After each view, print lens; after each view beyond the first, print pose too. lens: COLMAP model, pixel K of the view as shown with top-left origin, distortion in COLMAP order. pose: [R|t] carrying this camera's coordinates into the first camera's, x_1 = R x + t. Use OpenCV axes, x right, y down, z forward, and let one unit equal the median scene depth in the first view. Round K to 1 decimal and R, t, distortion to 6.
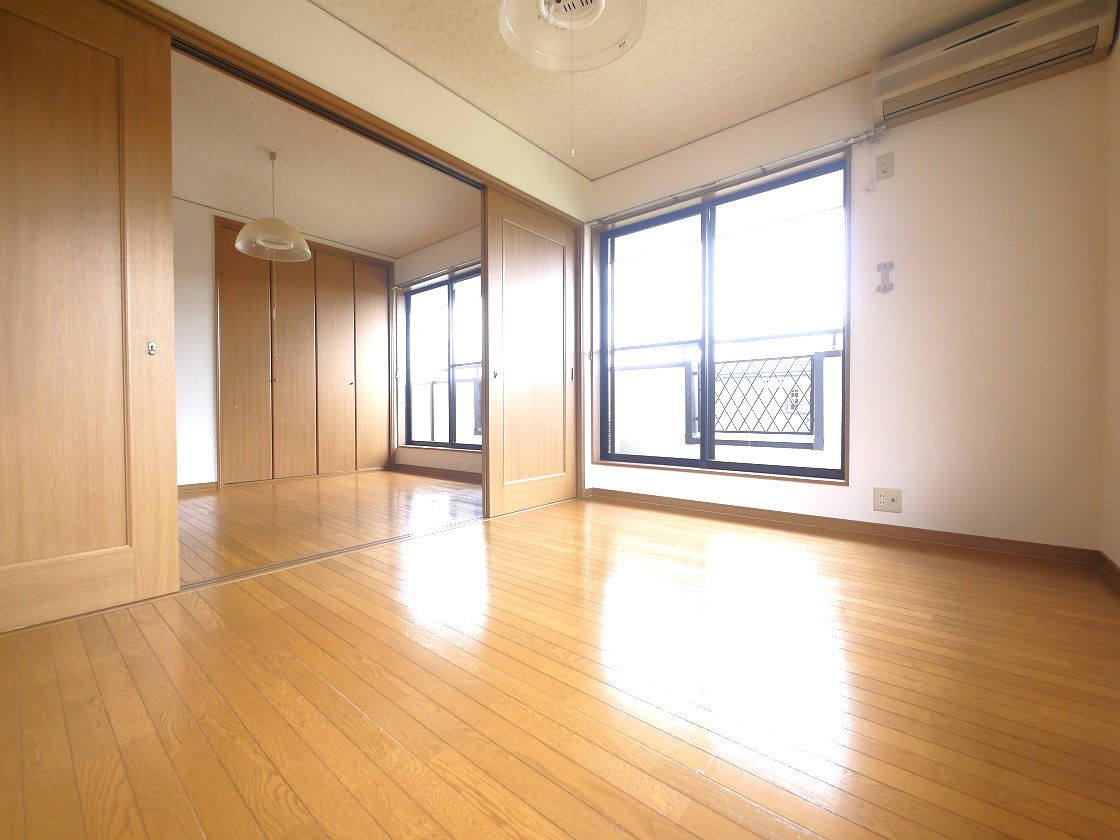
lens RADIAL K [[462.4, 0, 555.3], [0, 462.4, 412.4], [0, 0, 1]] dist [-0.005540, 0.000296]
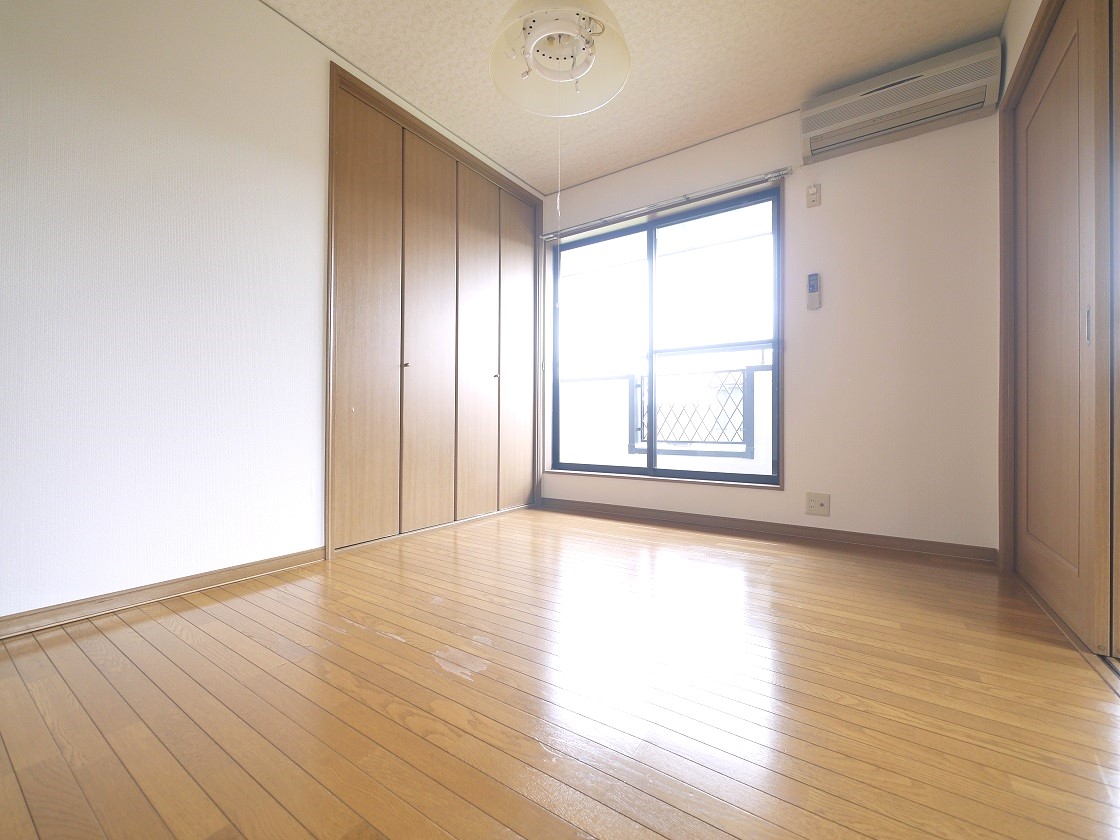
lens RADIAL K [[462.4, 0, 563.6], [0, 462.4, 420.3], [0, 0, 1]] dist [-0.005540, 0.000296]
pose [[0.993666, 0.004014, 0.112298, -0.392455], [-0.003389, 0.999978, -0.005762, 0.001674], [-0.112319, 0.005345, 0.993658, 0.324859]]
